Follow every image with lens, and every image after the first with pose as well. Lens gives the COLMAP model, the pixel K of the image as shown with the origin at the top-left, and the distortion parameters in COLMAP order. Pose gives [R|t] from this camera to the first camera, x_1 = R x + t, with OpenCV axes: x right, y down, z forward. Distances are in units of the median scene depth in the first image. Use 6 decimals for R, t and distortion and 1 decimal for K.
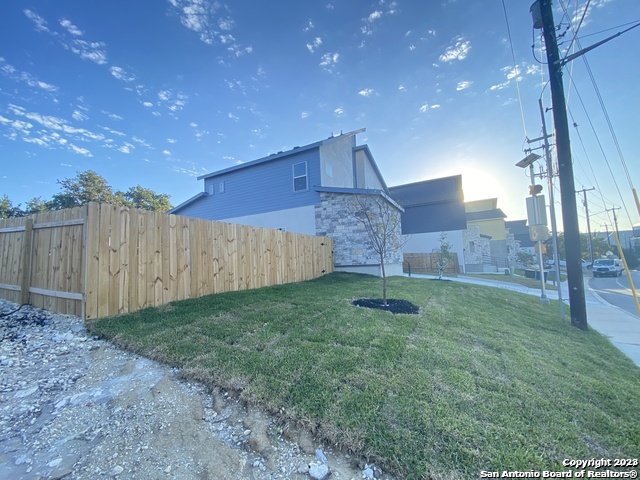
lens RADIAL K [[258.0, 0, 322.4], [0, 258.0, 242.0], [0, 0, 1]] dist [0.035816, -0.026437]
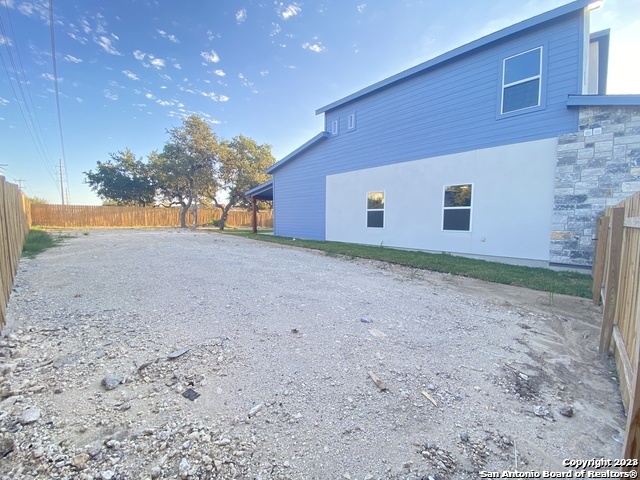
lens RADIAL K [[258.0, 0, 322.4], [0, 258.0, 242.0], [0, 0, 1]] dist [0.035816, -0.026437]
pose [[0.953192, 0.072493, -0.293546, -0.232864], [-0.020878, 0.984296, 0.175285, -0.020043], [0.301643, -0.160952, 0.939737, 0.286215]]
